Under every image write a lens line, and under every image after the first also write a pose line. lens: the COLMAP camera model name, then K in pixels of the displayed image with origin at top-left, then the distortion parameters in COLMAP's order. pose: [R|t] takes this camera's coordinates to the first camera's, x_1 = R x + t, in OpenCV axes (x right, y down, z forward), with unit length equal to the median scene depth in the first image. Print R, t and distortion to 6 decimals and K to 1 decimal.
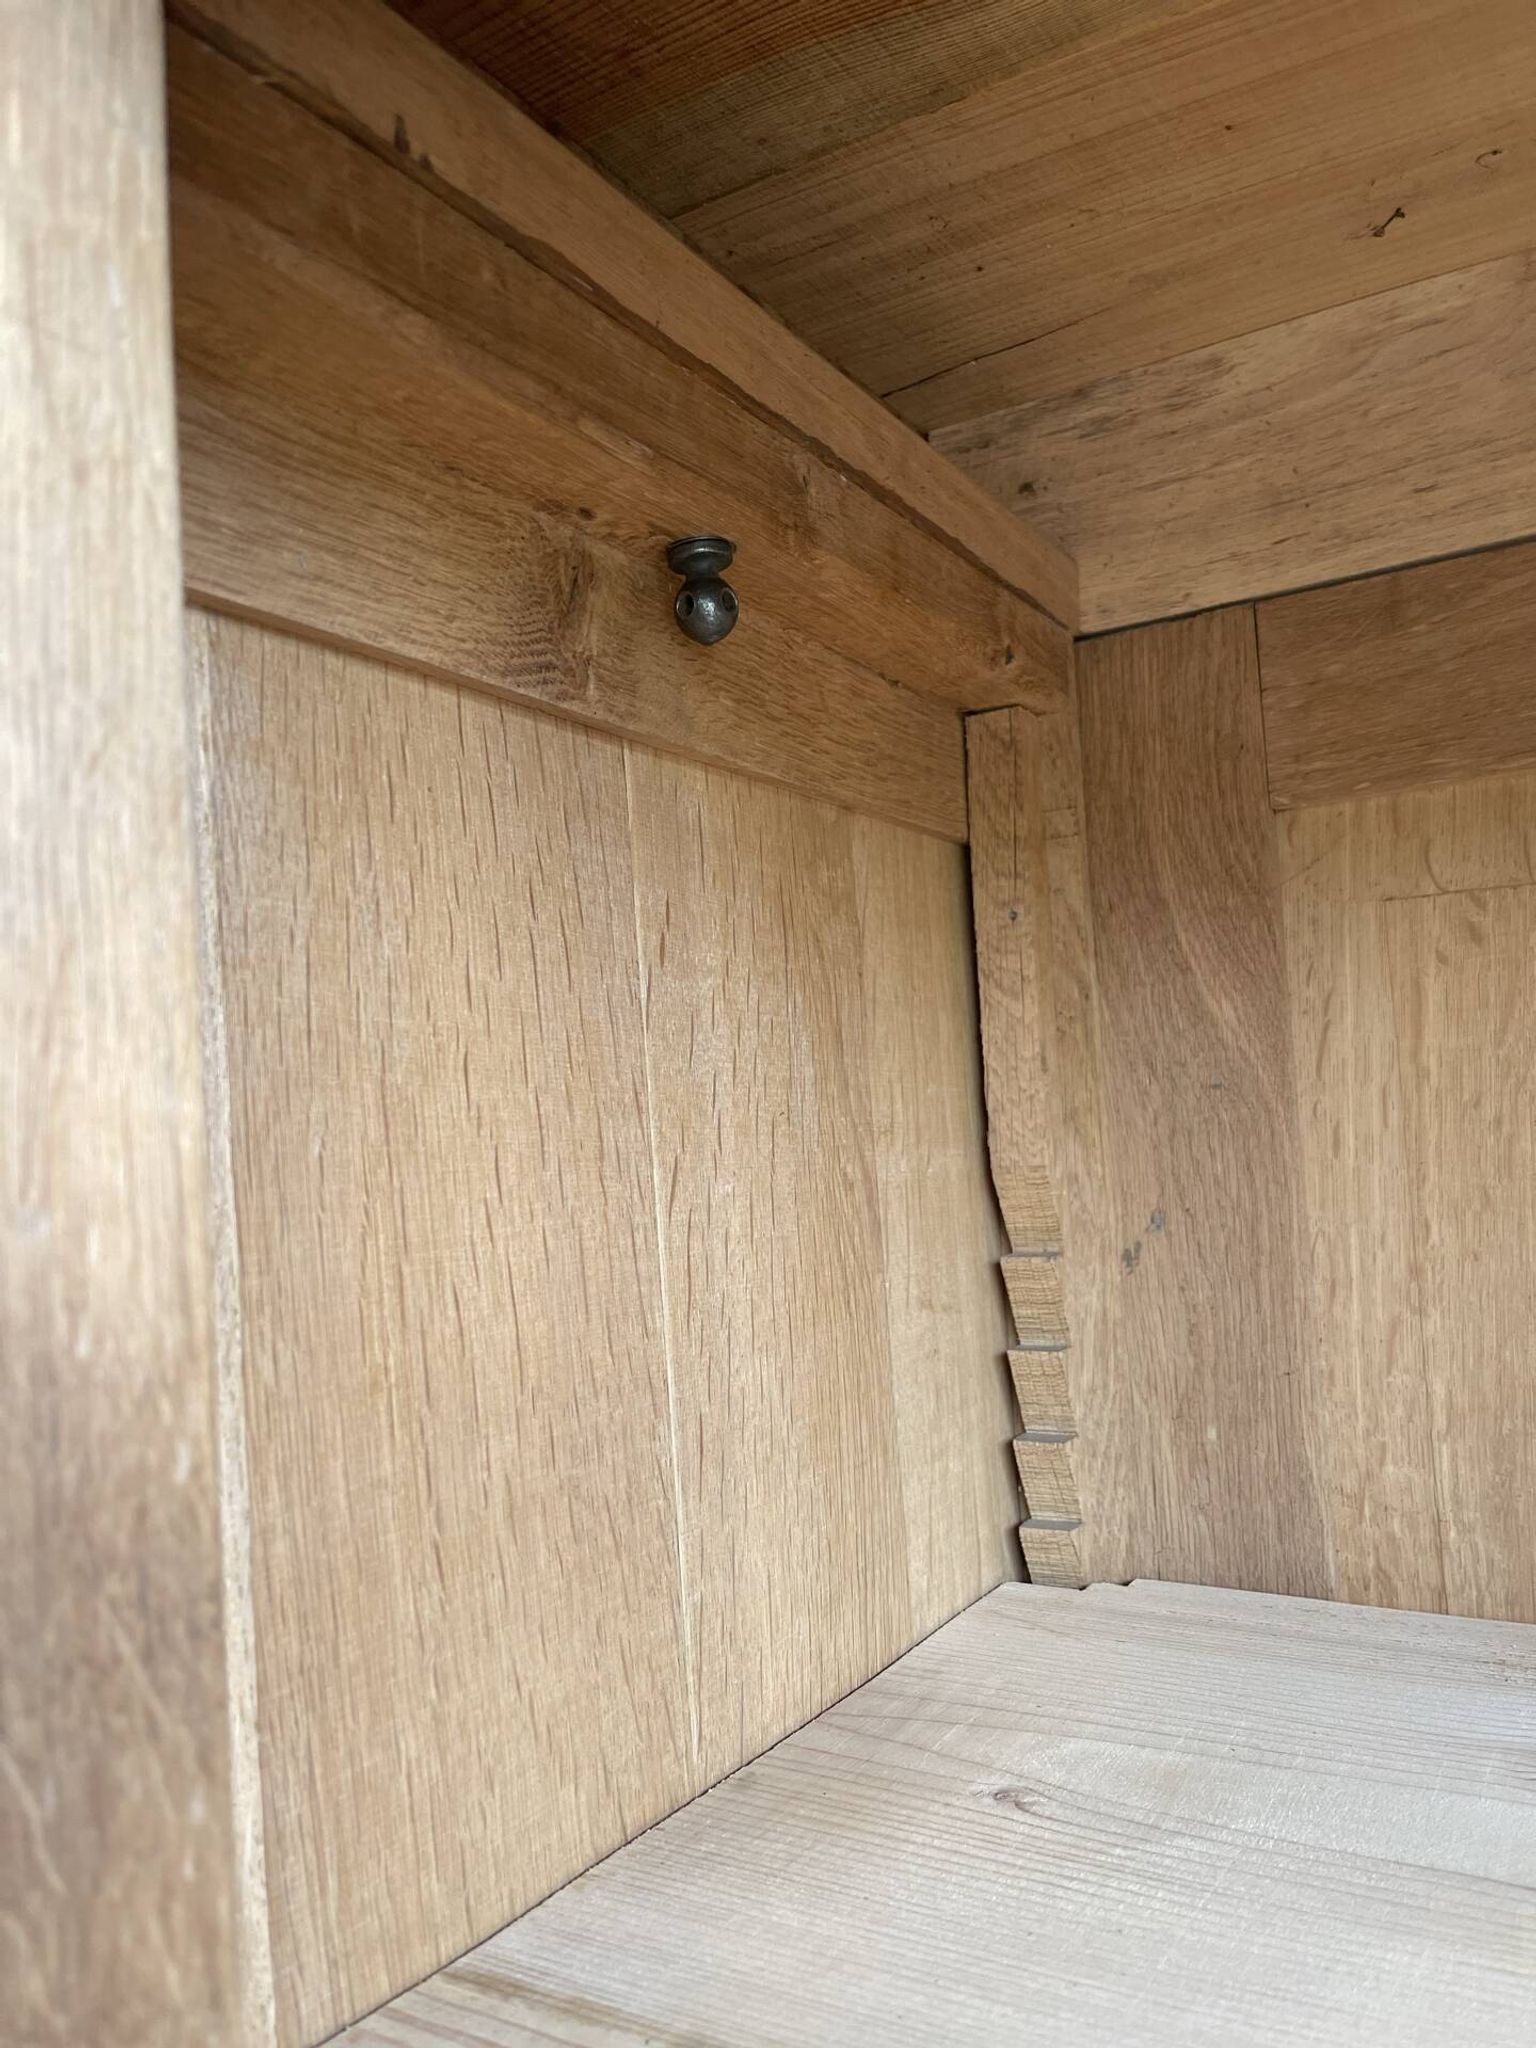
lens RADIAL K [[1551.7, 0, 774.0], [0, 1551.7, 1022.7], [0, 0, 1]] dist [0.067560, -0.094094]
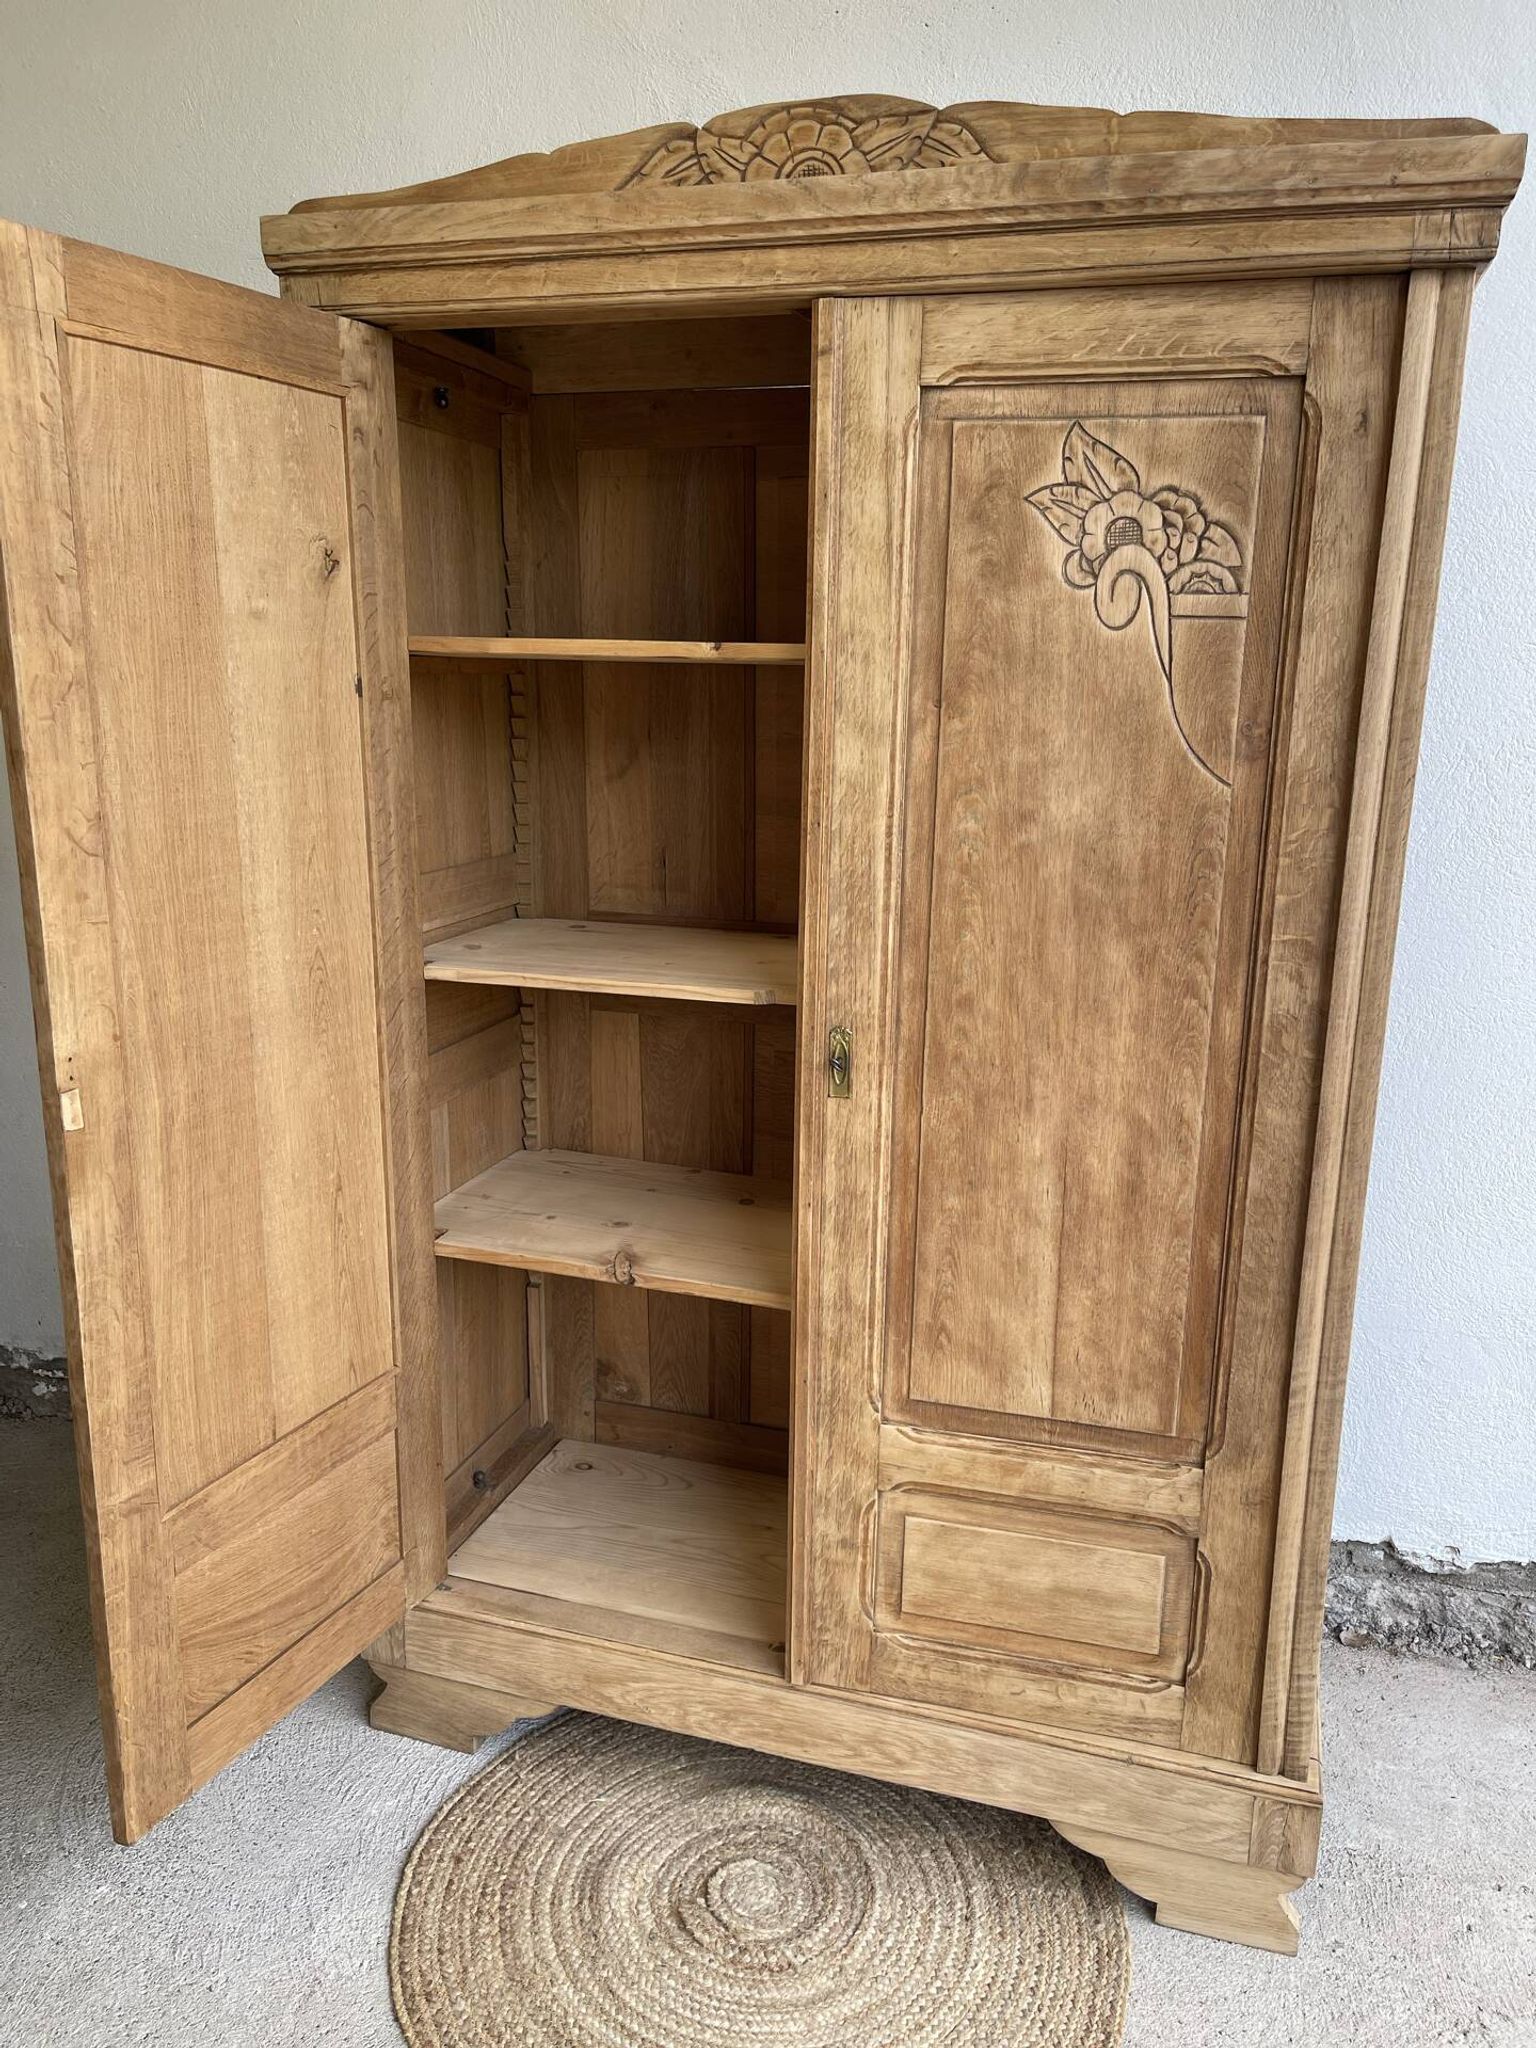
lens RADIAL K [[1551.7, 0, 767.0], [0, 1551.7, 1041.9], [0, 0, 1]] dist [0.067560, -0.094094]
pose [[0.967555, 0.006588, 0.252576, -0.218319], [-0.081274, 0.954645, 0.286439, 0.127692], [-0.239233, -0.297673, 0.924207, -3.371929]]
